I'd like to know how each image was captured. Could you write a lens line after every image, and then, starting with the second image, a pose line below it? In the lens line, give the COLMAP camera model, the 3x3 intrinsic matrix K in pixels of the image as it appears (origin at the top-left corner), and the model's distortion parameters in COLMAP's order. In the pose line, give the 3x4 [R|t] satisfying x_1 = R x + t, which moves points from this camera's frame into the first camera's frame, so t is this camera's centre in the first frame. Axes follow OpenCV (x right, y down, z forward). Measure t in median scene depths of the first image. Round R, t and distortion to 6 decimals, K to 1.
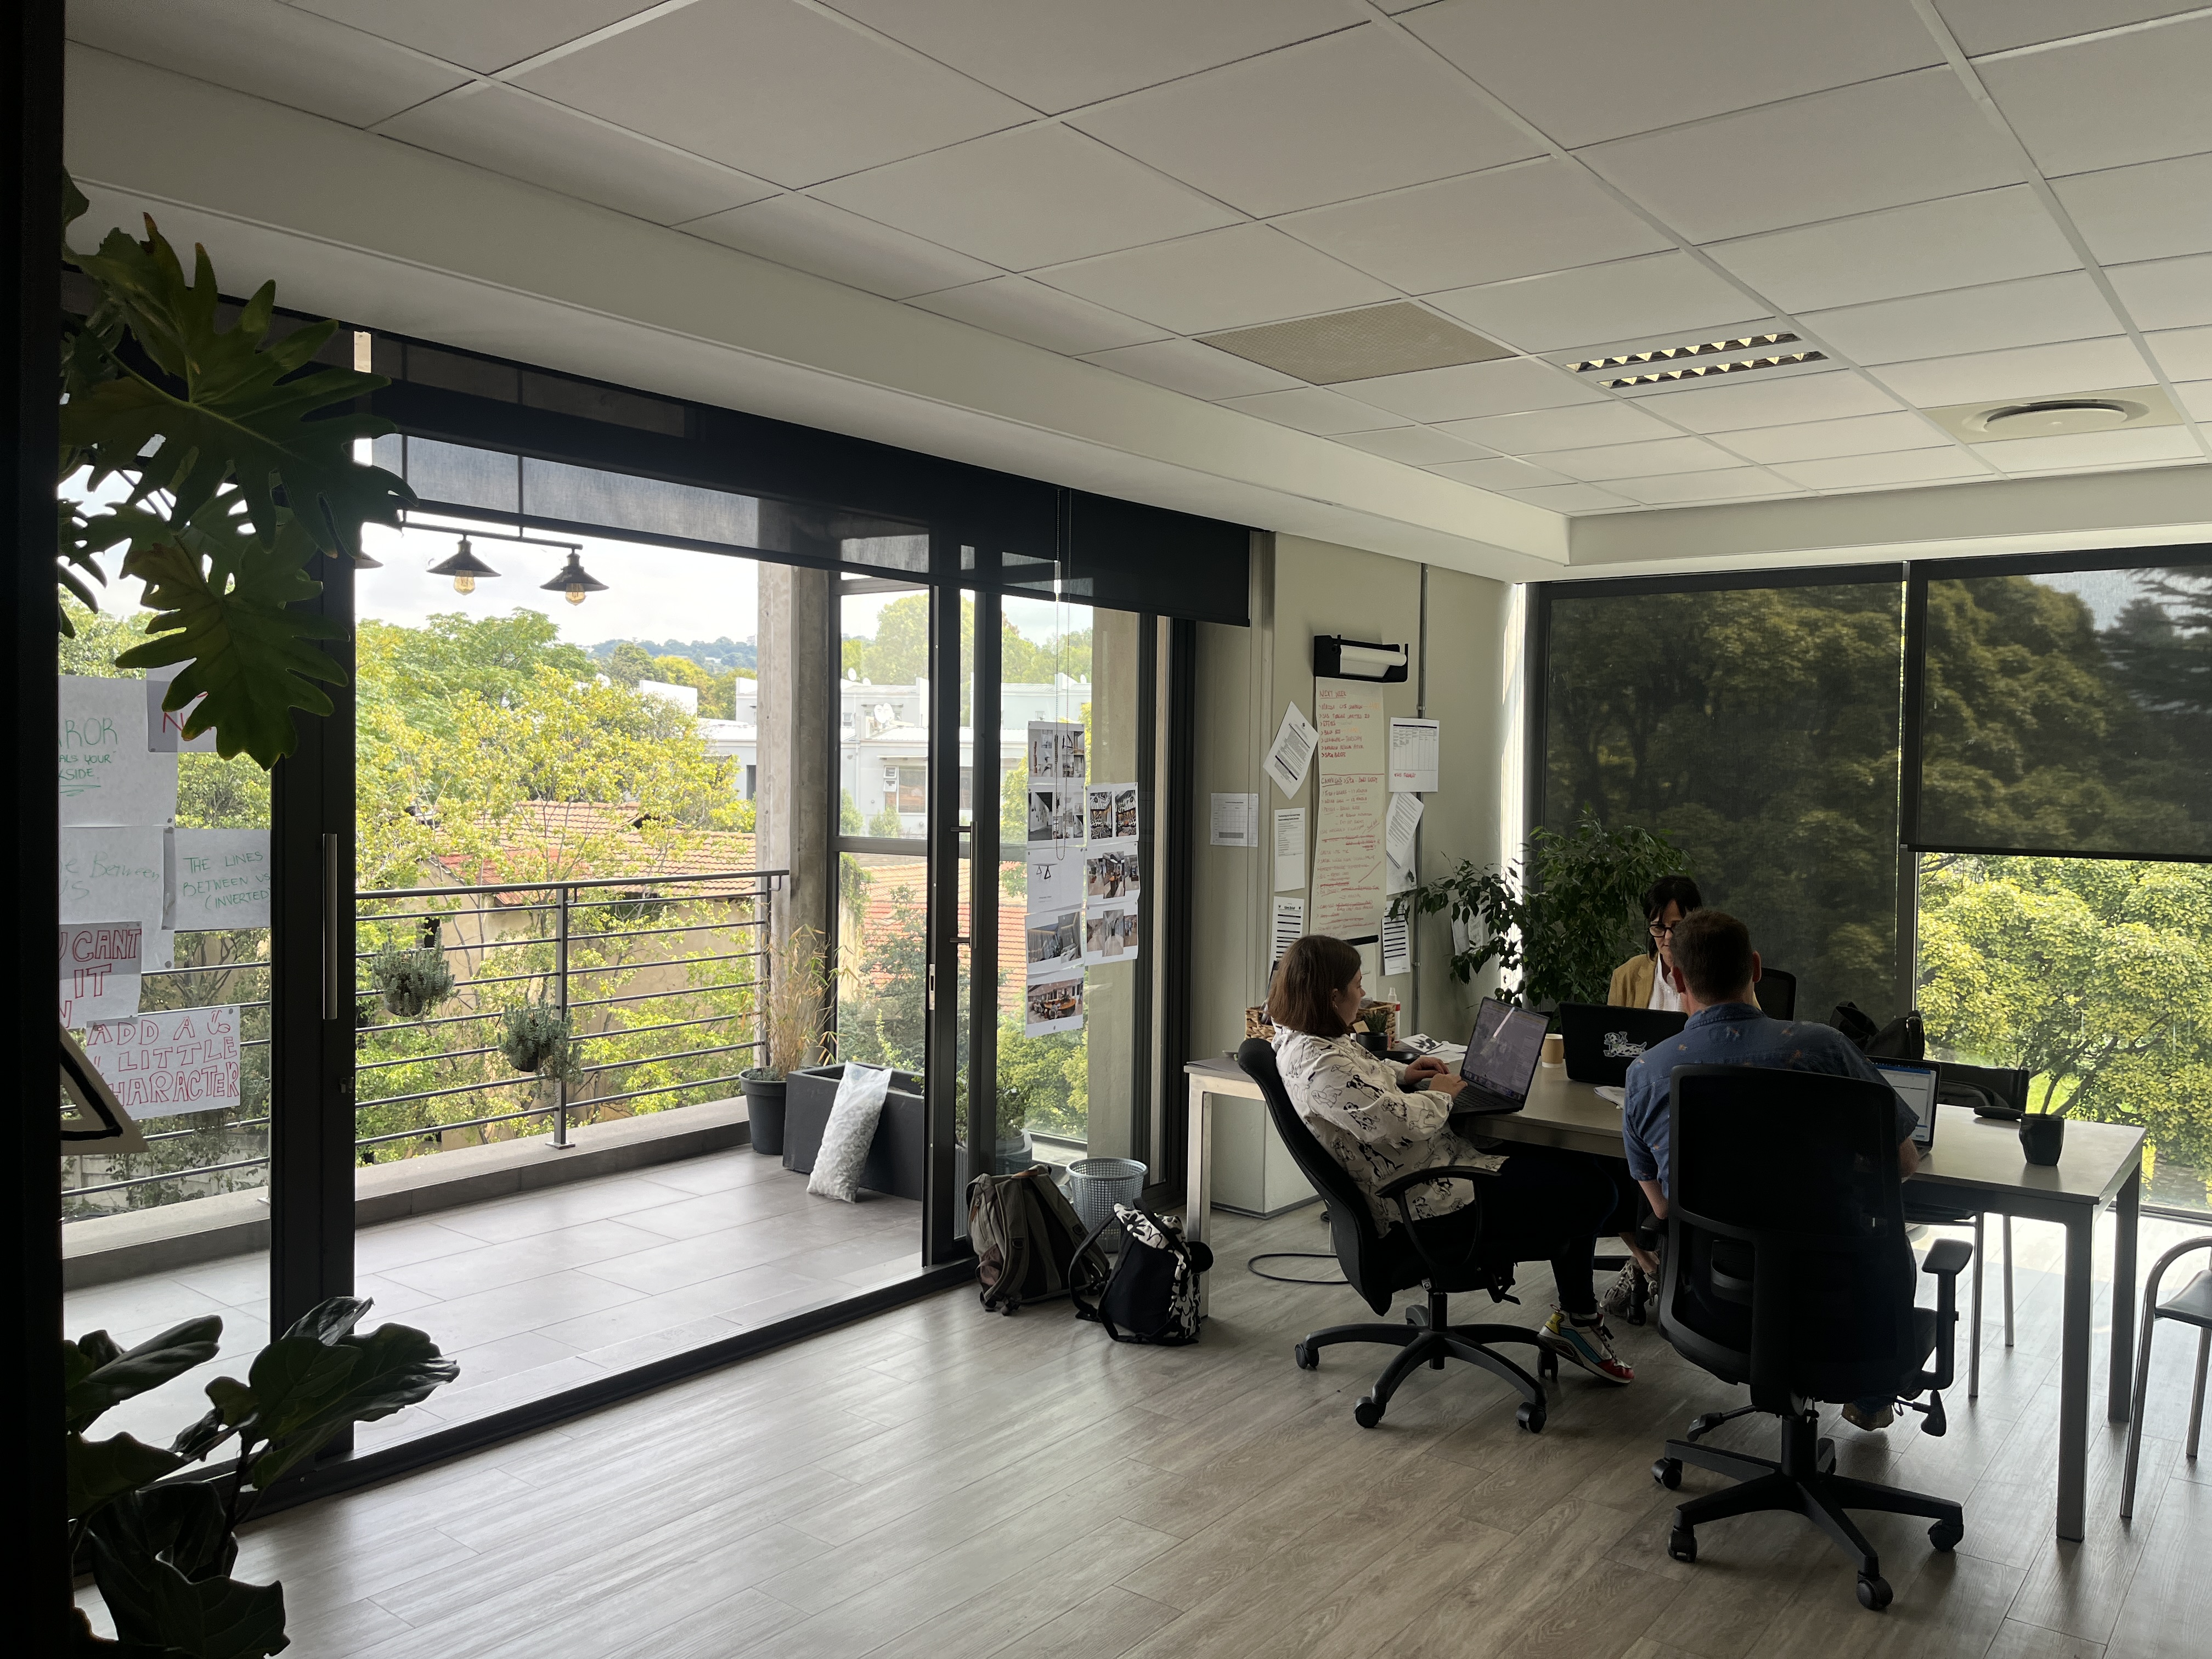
lens RADIAL K [[1681.8, 0, 1121.9], [0, 1681.8, 830.5], [0, 0, 1]] dist [0.052014, -0.065009]
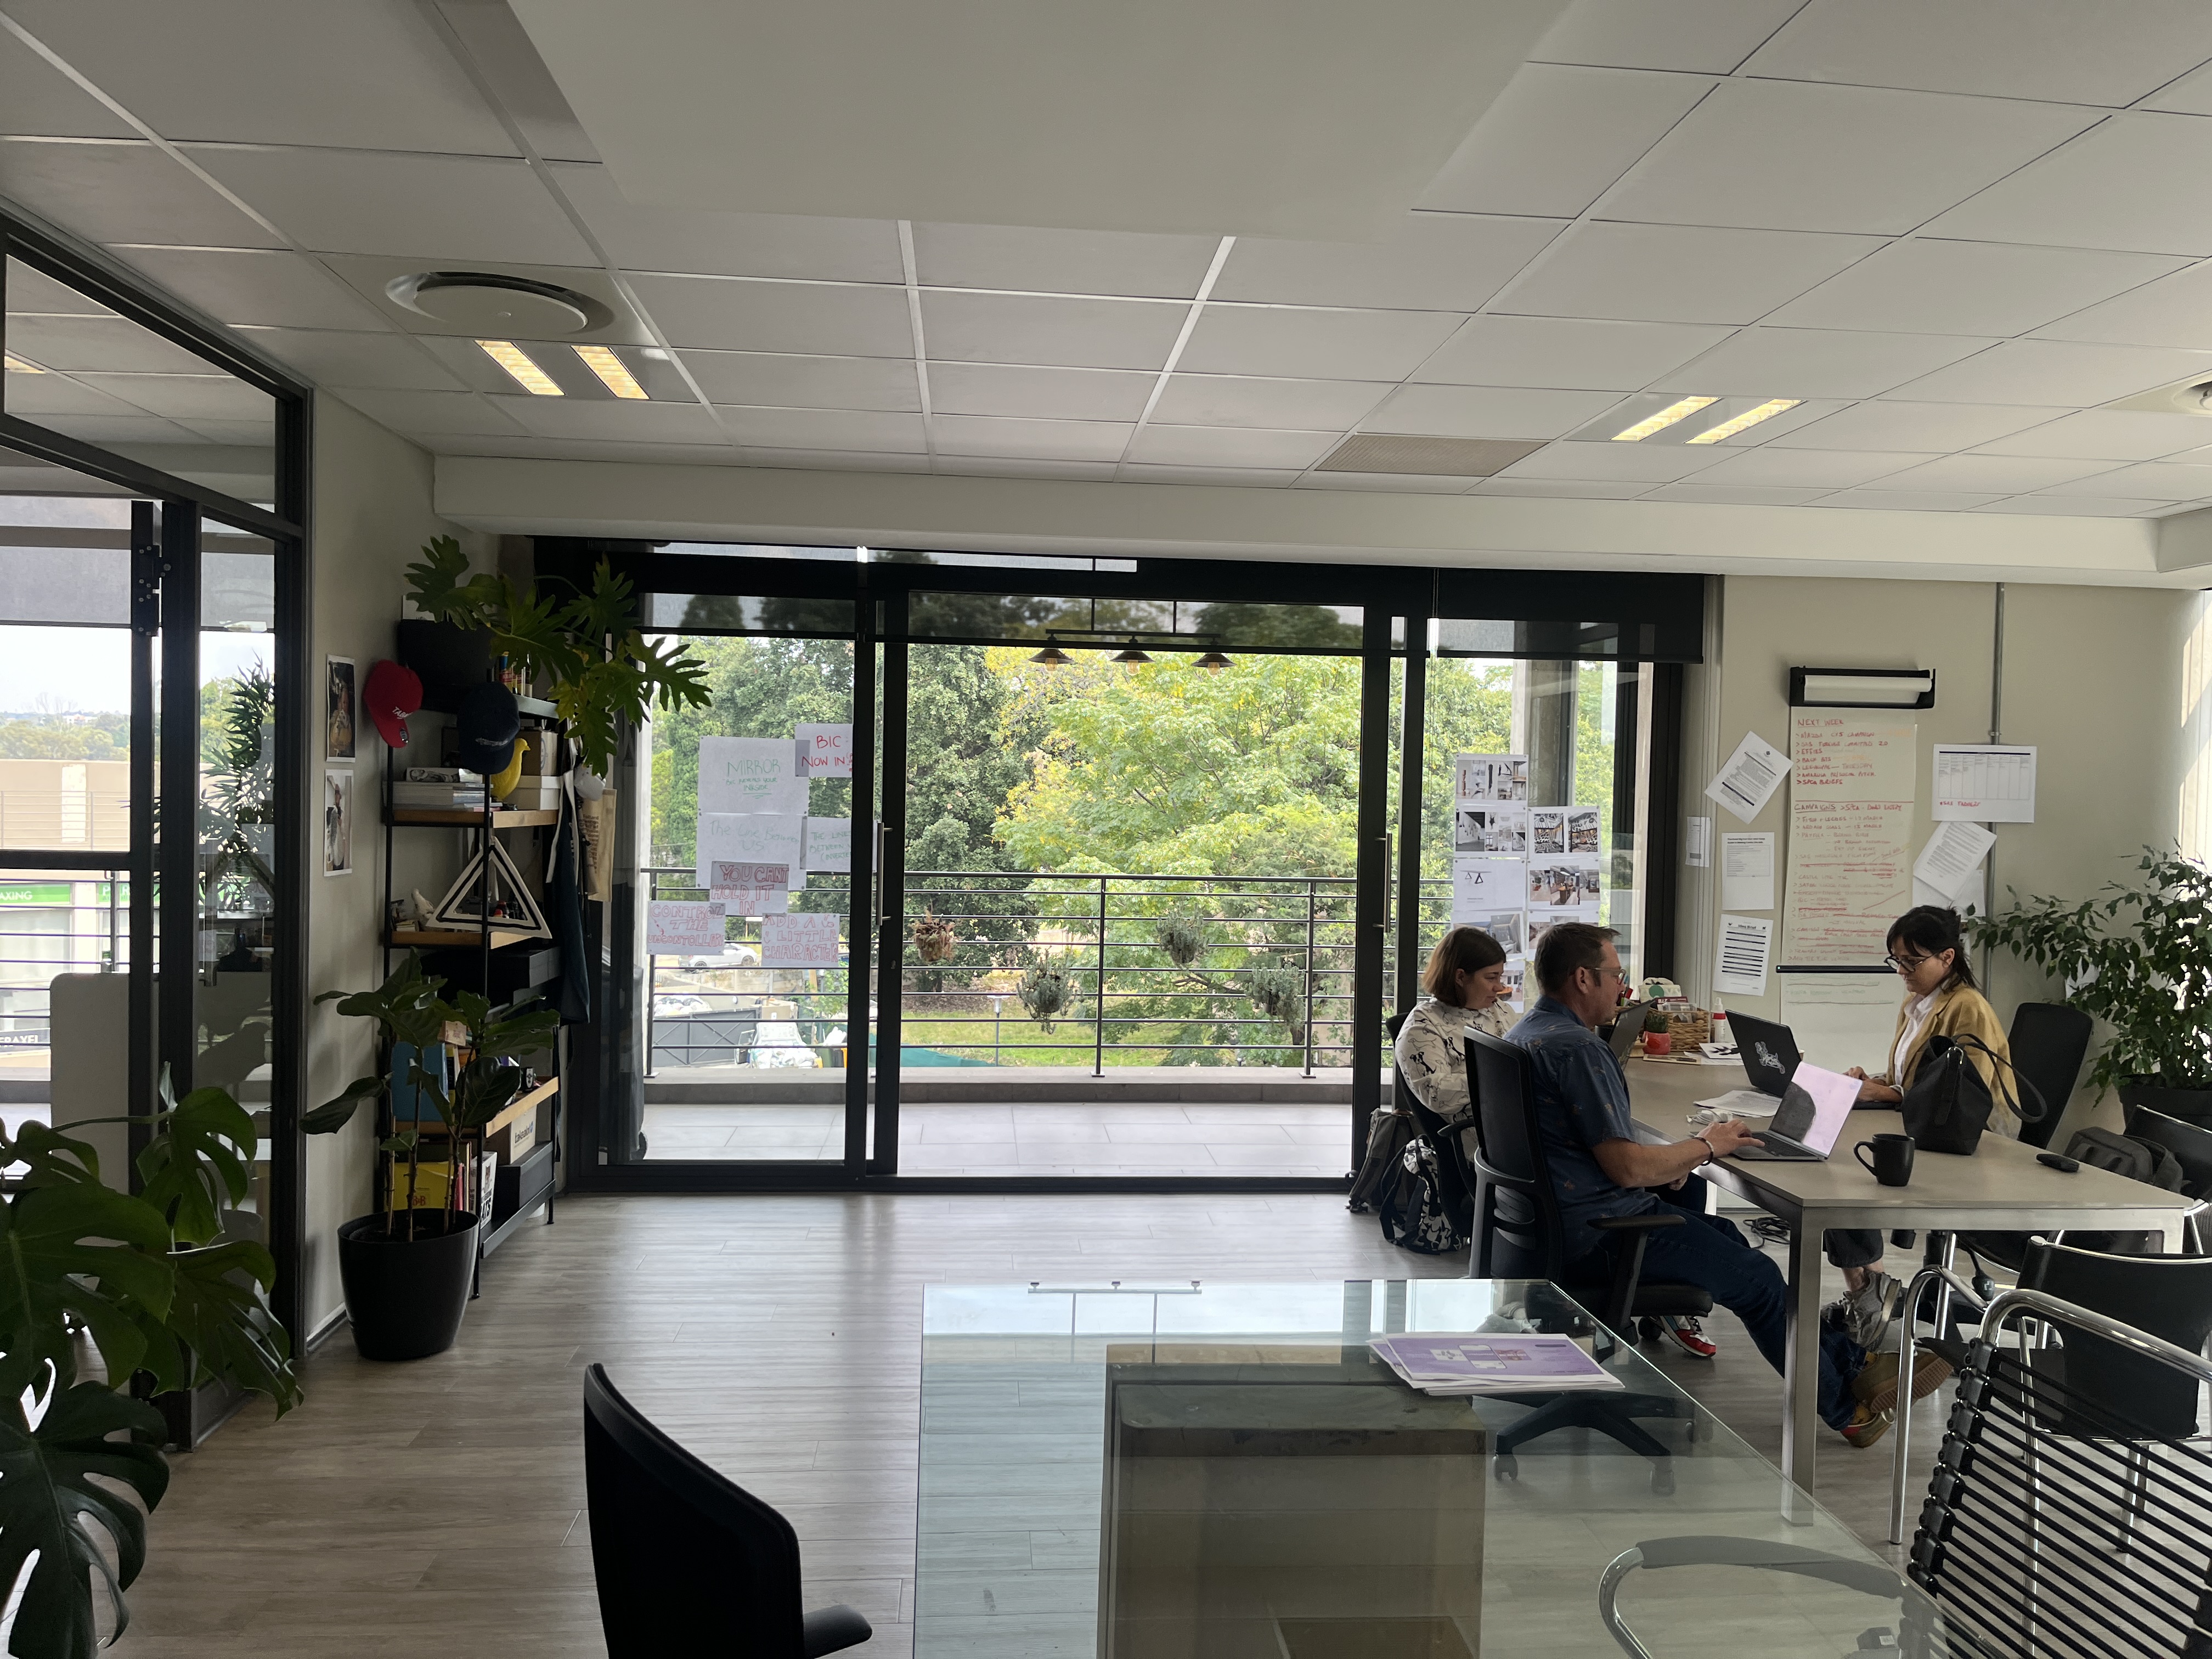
lens RADIAL K [[1681.8, 0, 1111.6], [0, 1681.8, 826.0], [0, 0, 1]] dist [0.052014, -0.065009]
pose [[0.677153, 0.014537, -0.735698, 0.627357], [-0.038287, 0.999147, -0.015497, 0.015195], [0.734845, 0.038661, 0.677132, -0.015660]]
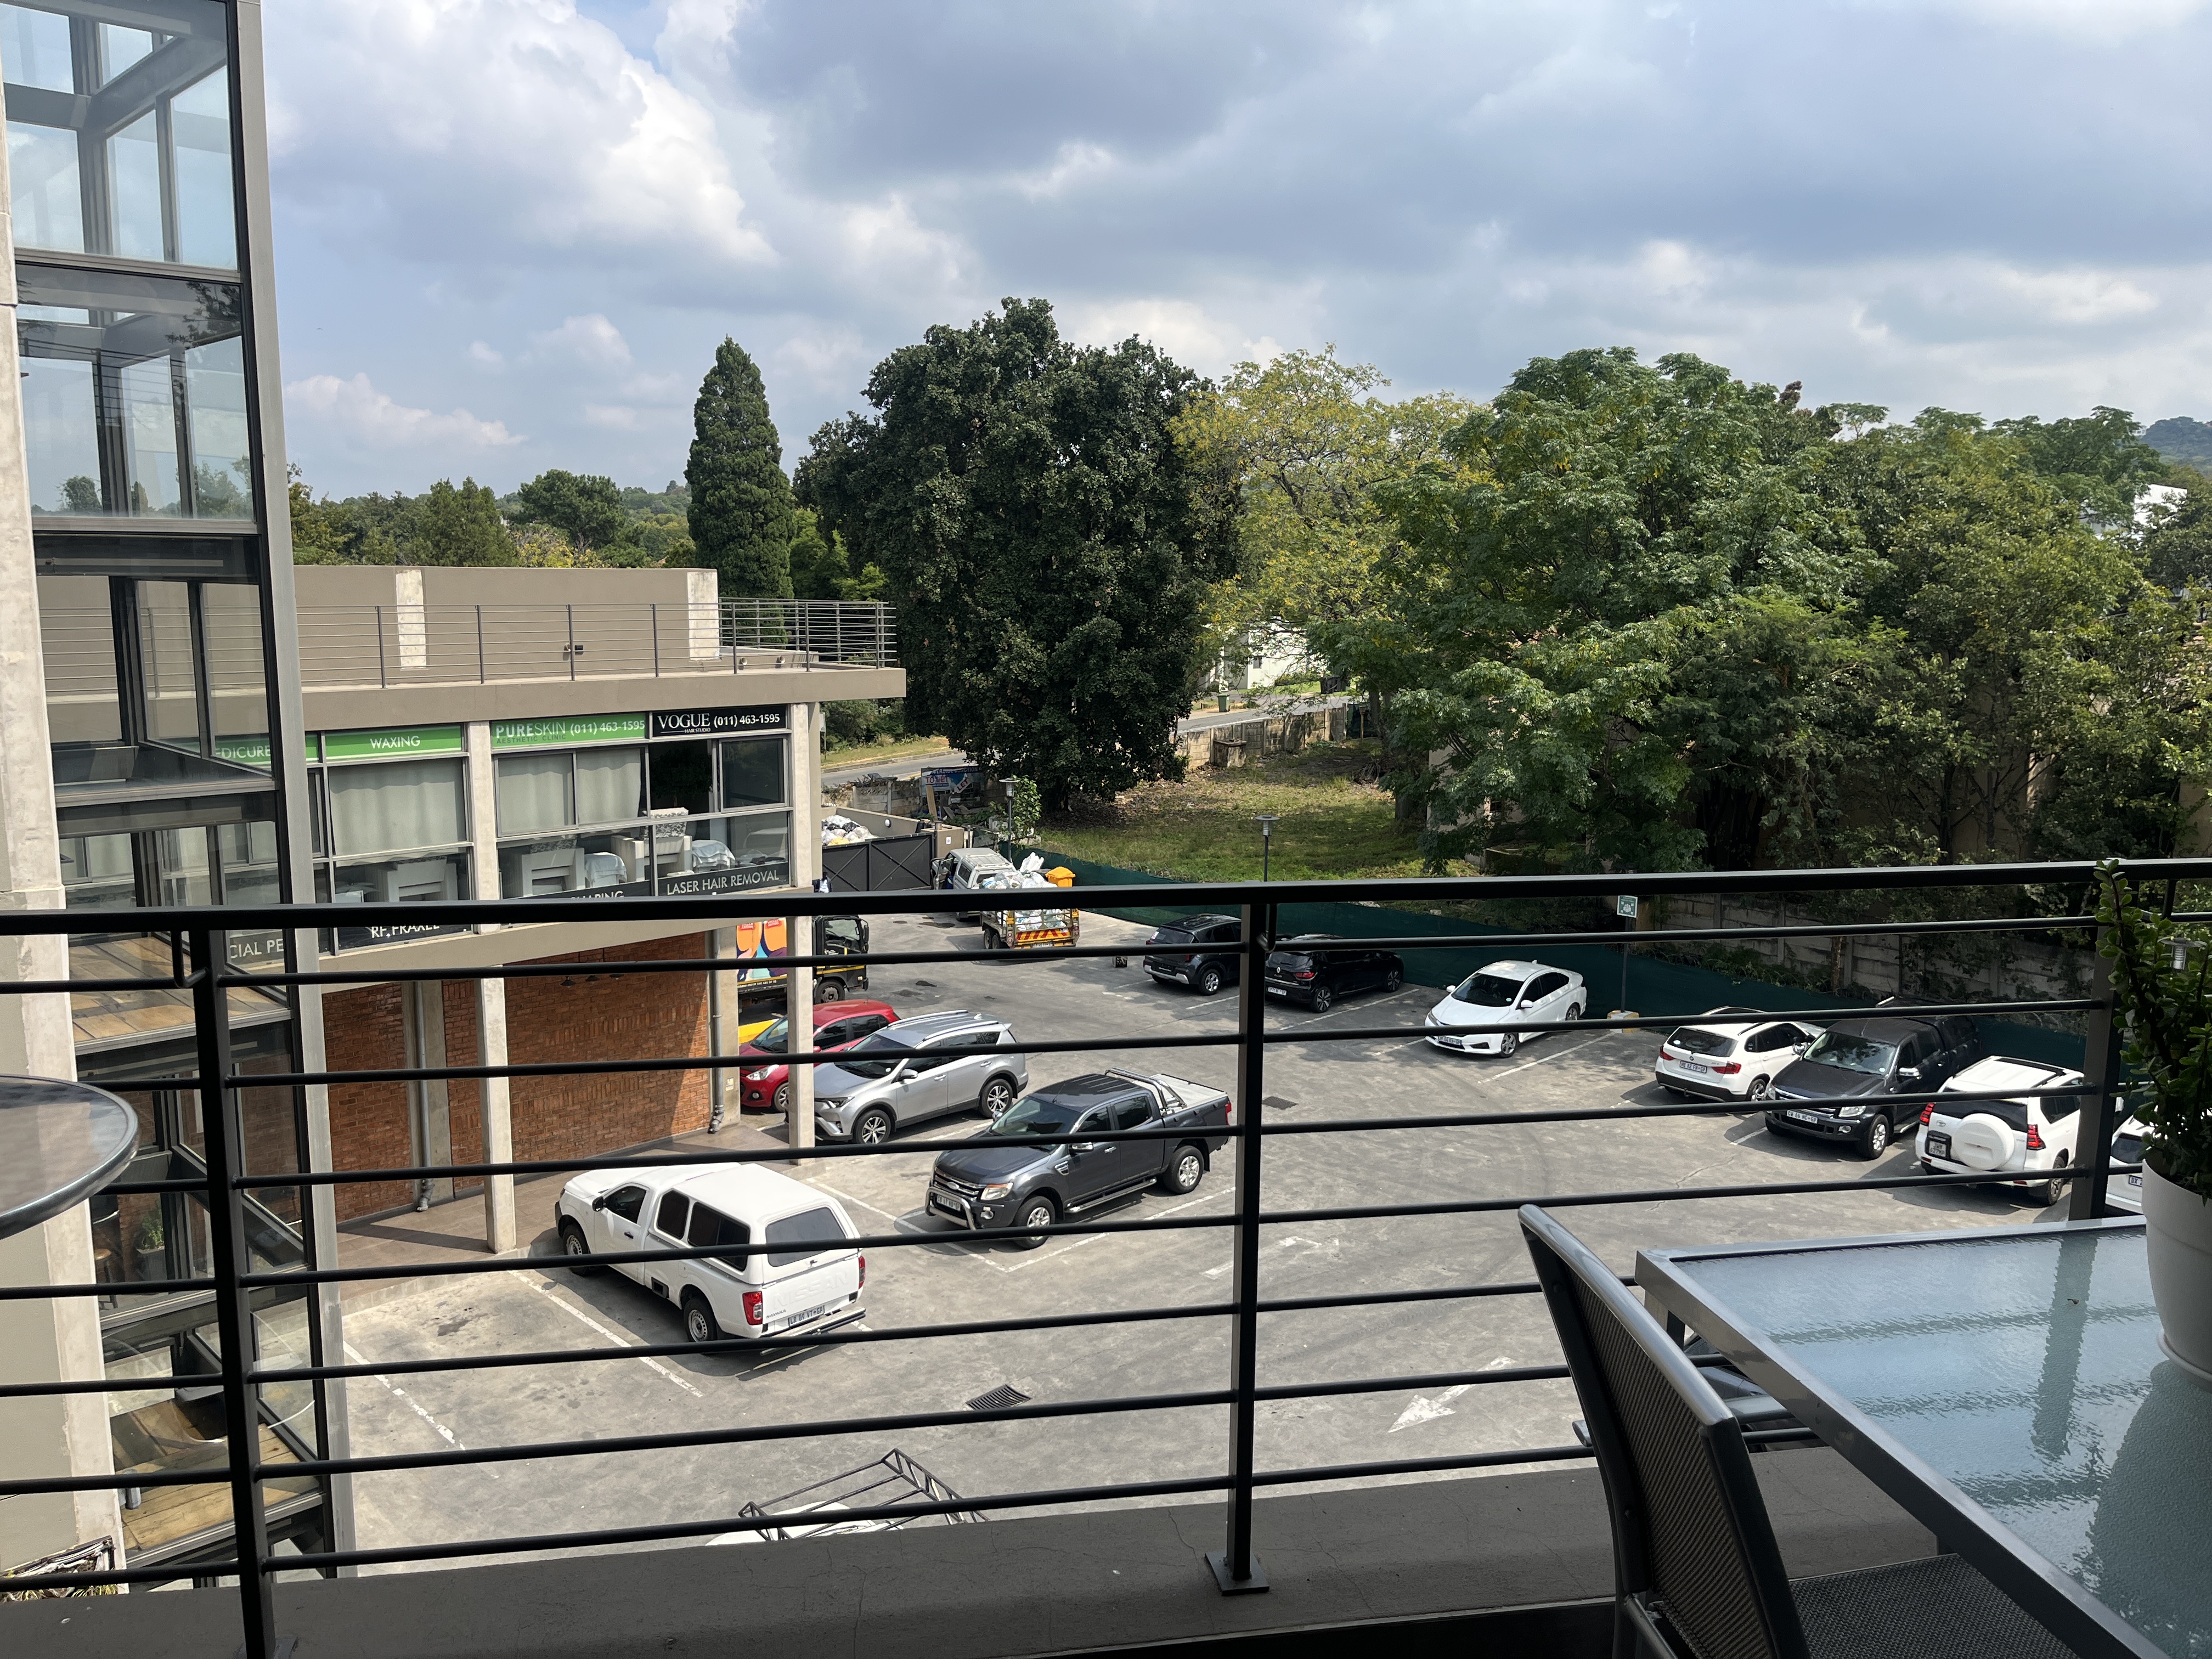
lens RADIAL K [[1681.8, 0, 1107.3], [0, 1681.8, 827.6], [0, 0, 1]] dist [0.052014, -0.065009]
pose [[0.726332, 0.089018, -0.681555, 0.441491], [-0.021825, 0.994065, 0.106576, 0.014585], [0.686997, -0.062534, 0.723964, -0.066895]]
